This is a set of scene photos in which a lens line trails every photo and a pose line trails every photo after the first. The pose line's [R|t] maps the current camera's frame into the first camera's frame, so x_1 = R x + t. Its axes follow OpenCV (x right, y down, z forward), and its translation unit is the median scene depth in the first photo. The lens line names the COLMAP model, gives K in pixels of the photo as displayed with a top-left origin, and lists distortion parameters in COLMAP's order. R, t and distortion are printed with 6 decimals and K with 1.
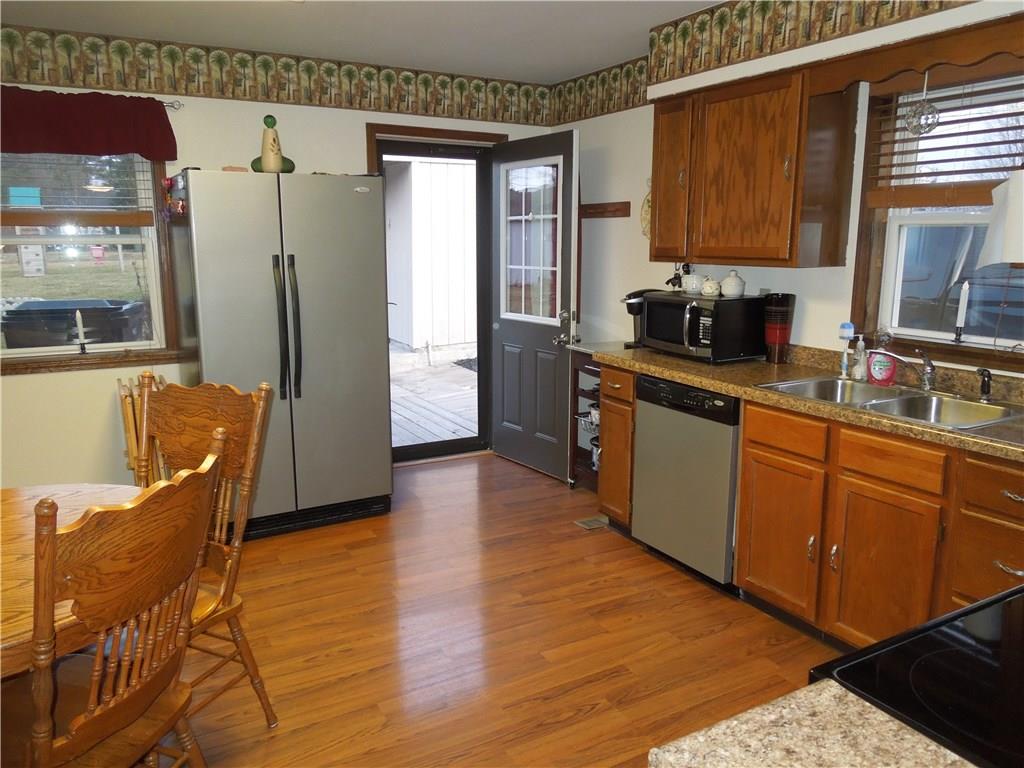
lens RADIAL K [[776.4, 0, 513.8], [0, 776.4, 383.4], [0, 0, 1]] dist [-0.003153, -0.000782]
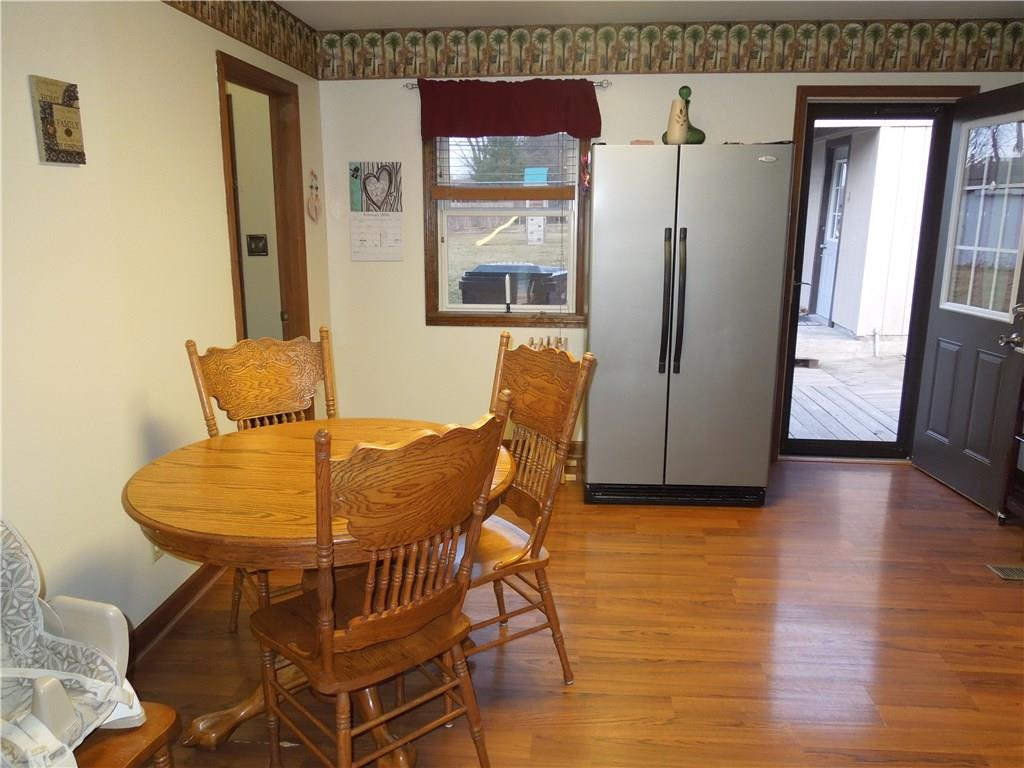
lens RADIAL K [[776.4, 0, 513.8], [0, 776.4, 383.4], [0, 0, 1]] dist [-0.003153, -0.000782]
pose [[0.828403, 0.123388, -0.546374, 0.087268], [-0.106275, 0.992341, 0.062969, -0.008298], [0.549959, 0.005902, 0.835171, 0.053000]]
